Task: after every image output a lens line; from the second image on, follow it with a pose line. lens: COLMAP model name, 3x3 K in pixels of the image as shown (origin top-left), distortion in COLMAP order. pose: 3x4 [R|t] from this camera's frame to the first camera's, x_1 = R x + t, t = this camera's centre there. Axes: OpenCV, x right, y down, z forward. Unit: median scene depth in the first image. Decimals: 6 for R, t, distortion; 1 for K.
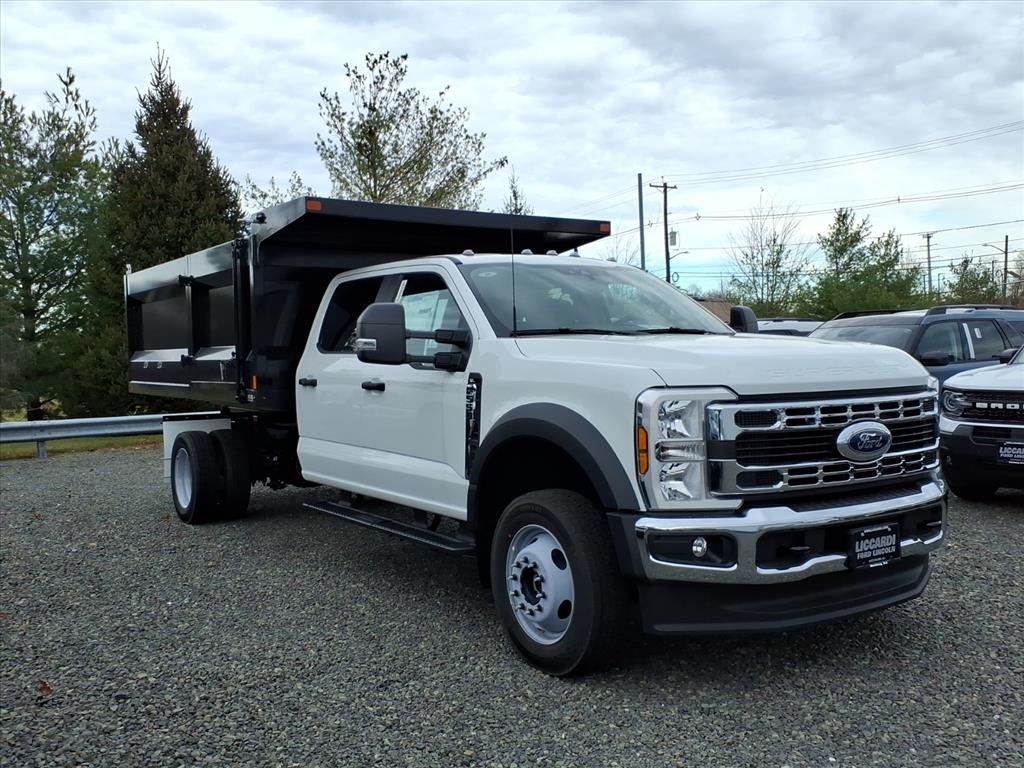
lens RADIAL K [[988.2, 0, 512.0], [0, 988.2, 384.0], [0, 0, 1]] dist [-0.002693, 0.000615]
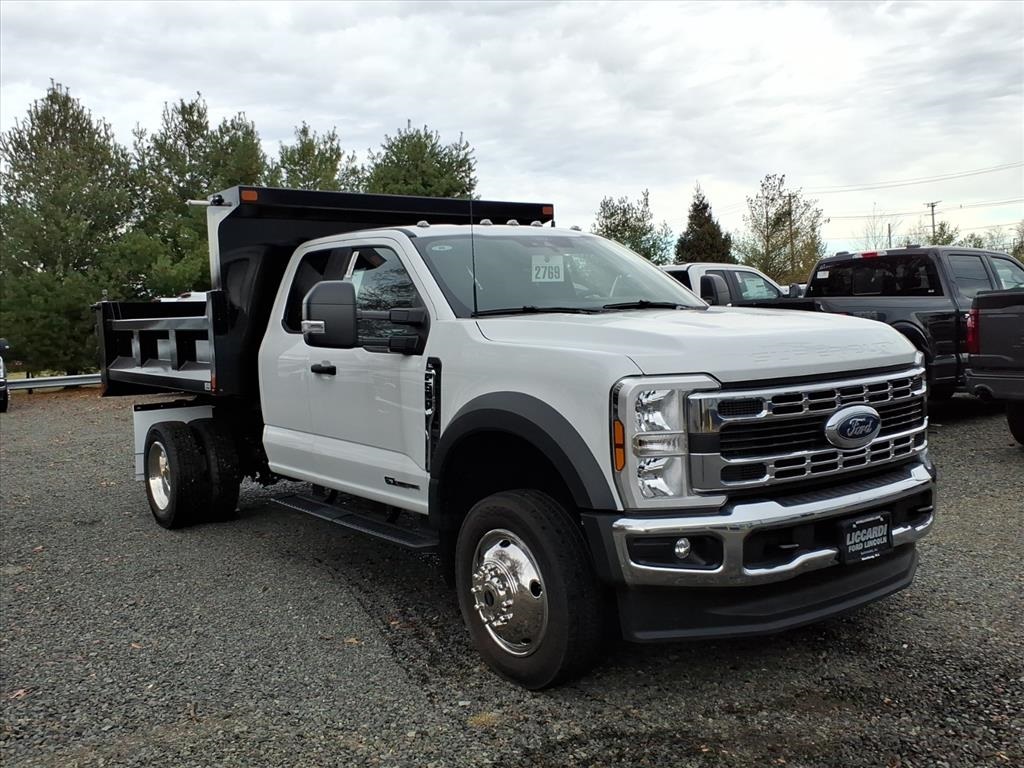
lens RADIAL K [[969.2, 0, 526.0], [0, 969.2, 381.9], [0, 0, 1]] dist [0.018160, 0.006551]
pose [[0.998141, -0.022794, 0.056533, -0.003009], [0.020347, 0.998847, 0.043479, -0.029123], [-0.057459, -0.042248, 0.997454, 0.100124]]
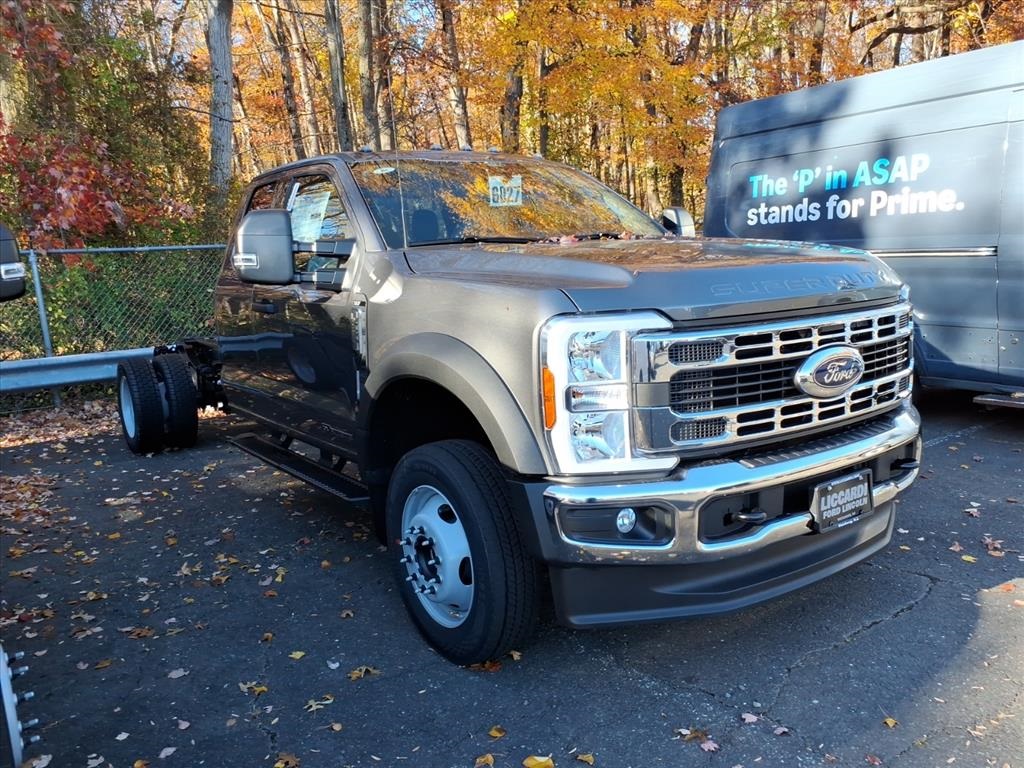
lens RADIAL K [[806.6, 0, 561.5], [0, 806.6, 385.0], [0, 0, 1]] dist [0.007922, 0.001976]
pose [[0.997493, -0.033751, 0.062191, 0.094241], [0.026144, 0.992513, 0.119308, -0.014305], [-0.065752, -0.117383, 0.990908, 0.353193]]
